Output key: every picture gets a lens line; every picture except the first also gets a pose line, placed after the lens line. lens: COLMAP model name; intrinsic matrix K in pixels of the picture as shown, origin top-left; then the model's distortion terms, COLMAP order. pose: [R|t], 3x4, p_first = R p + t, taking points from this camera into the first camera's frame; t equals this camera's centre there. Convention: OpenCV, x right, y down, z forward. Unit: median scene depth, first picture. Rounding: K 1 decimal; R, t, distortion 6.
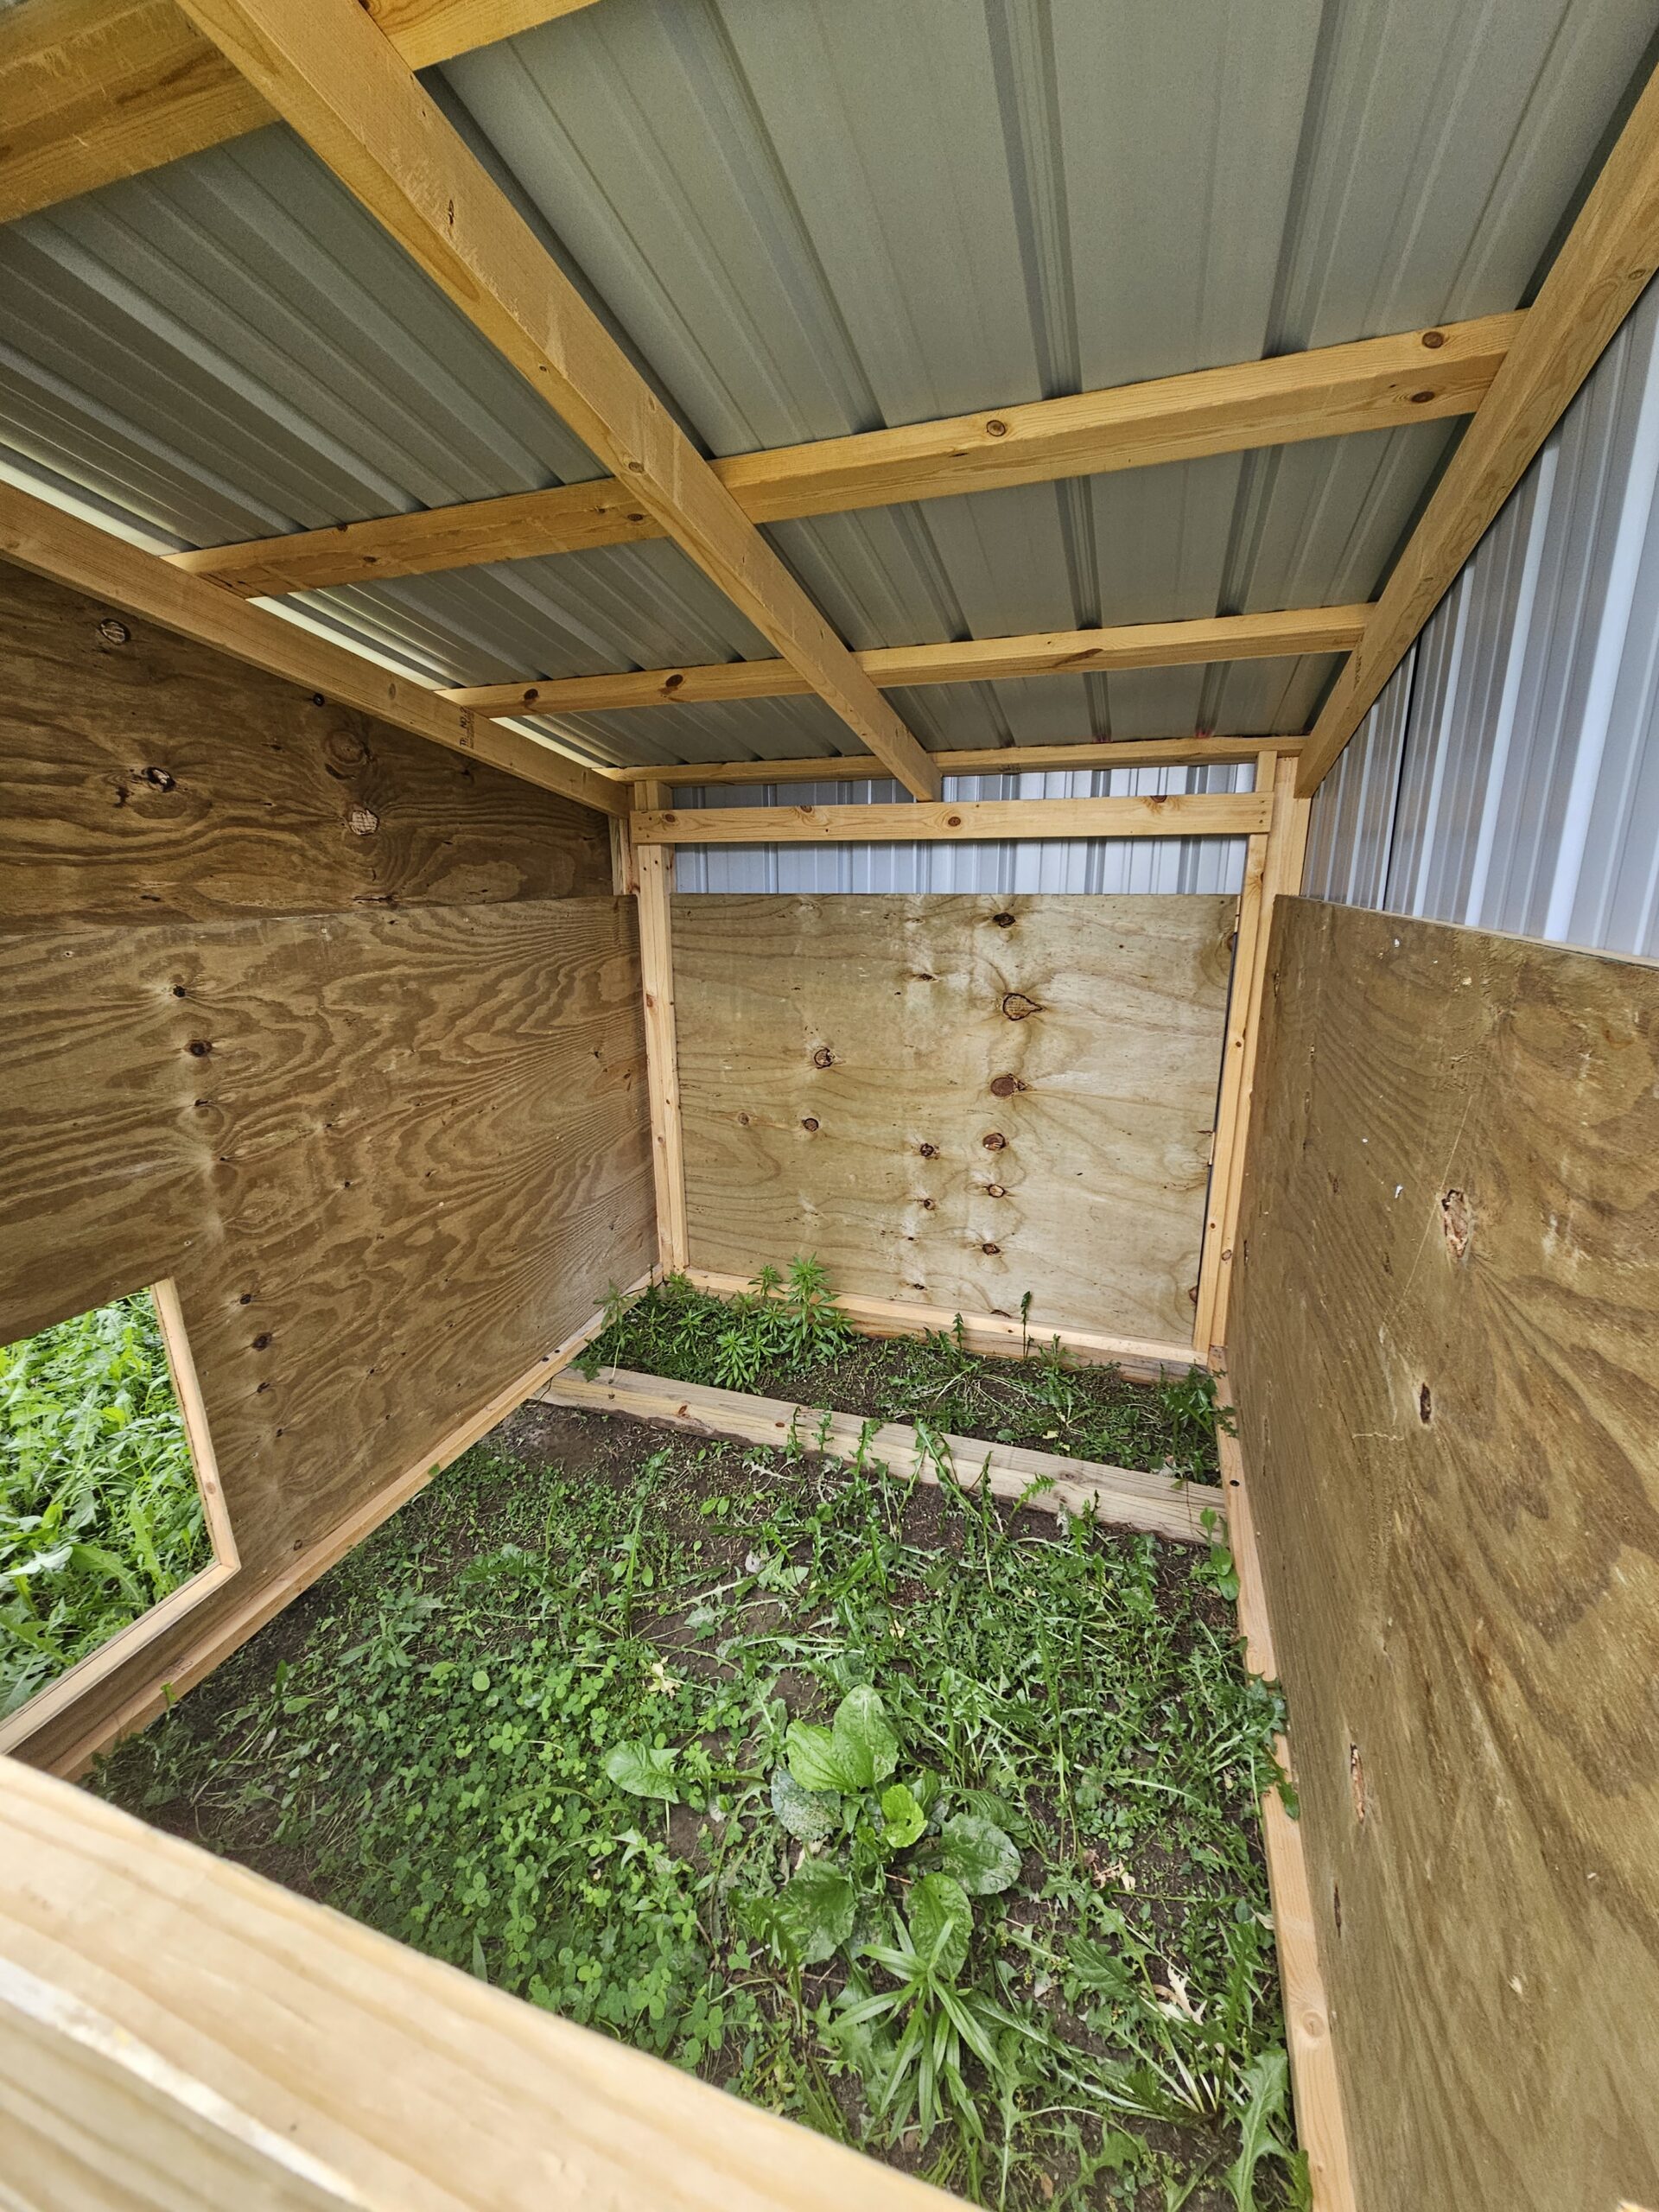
lens RADIAL K [[906.3, 0, 829.1], [0, 906.3, 1107.4], [0, 0, 1]] dist [-0.001303, 0.000199]
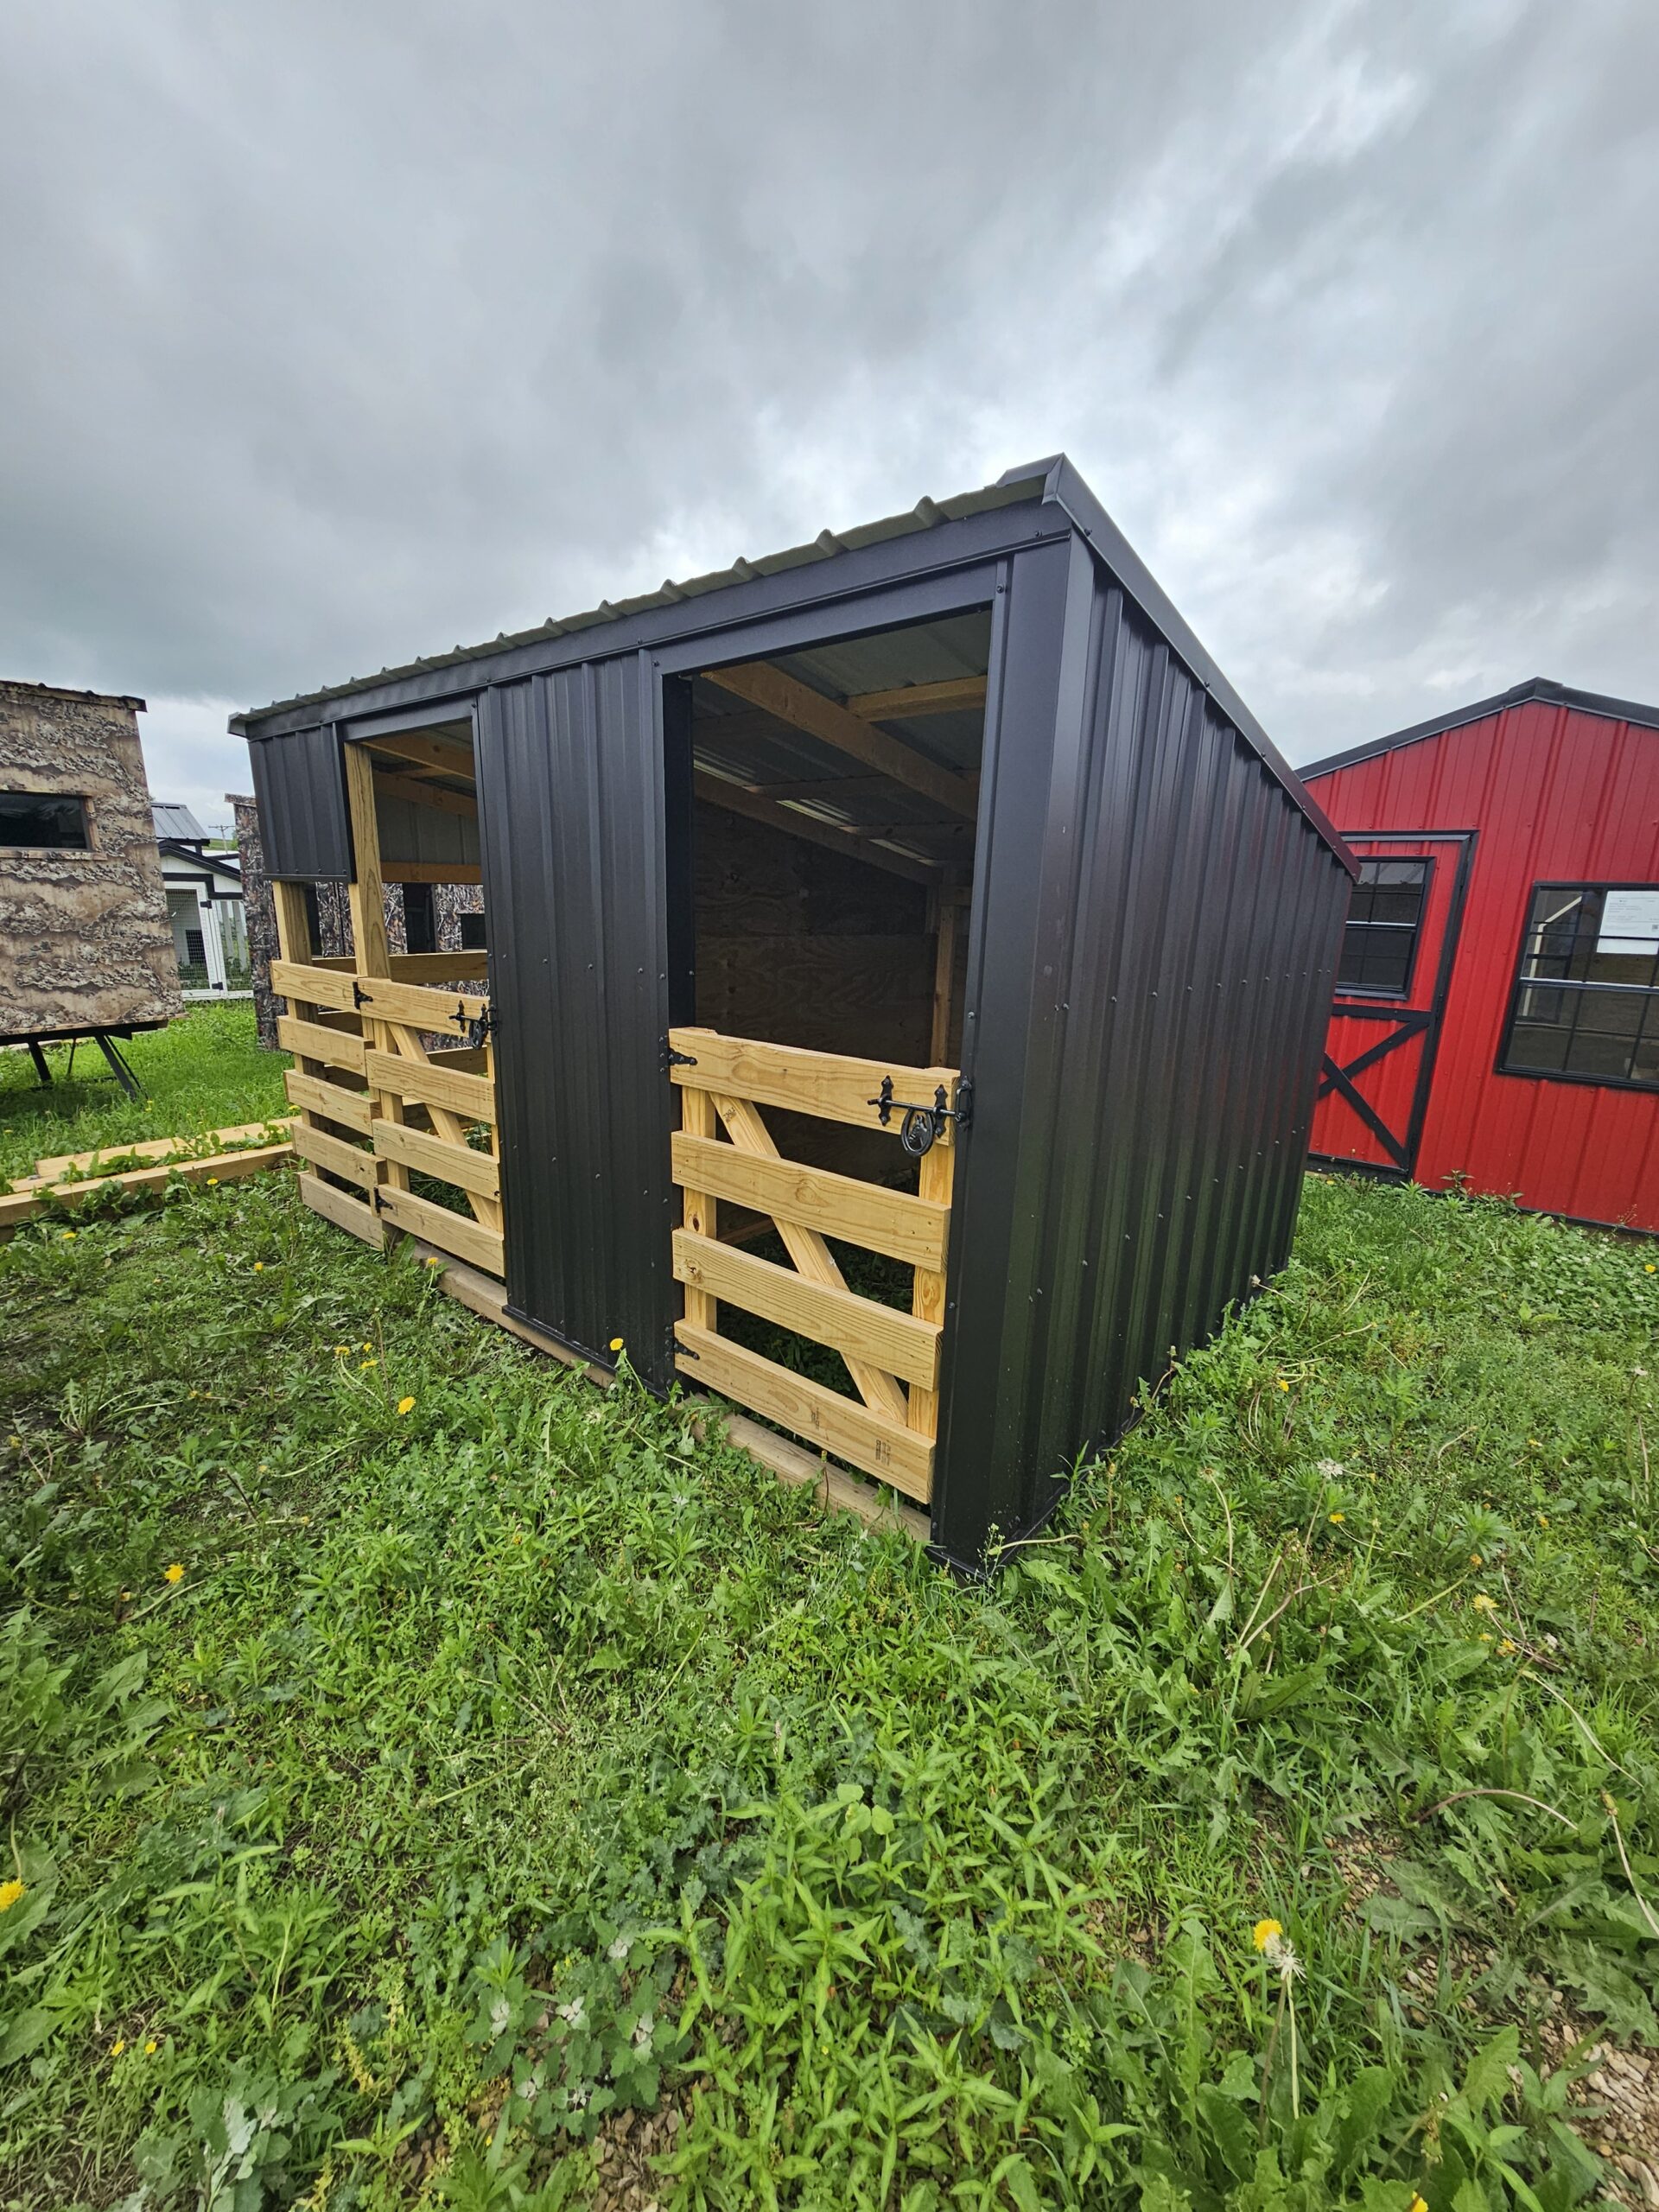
lens RADIAL K [[906.3, 0, 822.5], [0, 906.3, 1102.1], [0, 0, 1]] dist [-0.001303, 0.000199]
pose [[0.926484, 0.120851, -0.356401, 0.329636], [-0.135250, 0.990688, -0.015660, 0.189024], [0.351190, 0.062712, 0.934202, -0.908817]]
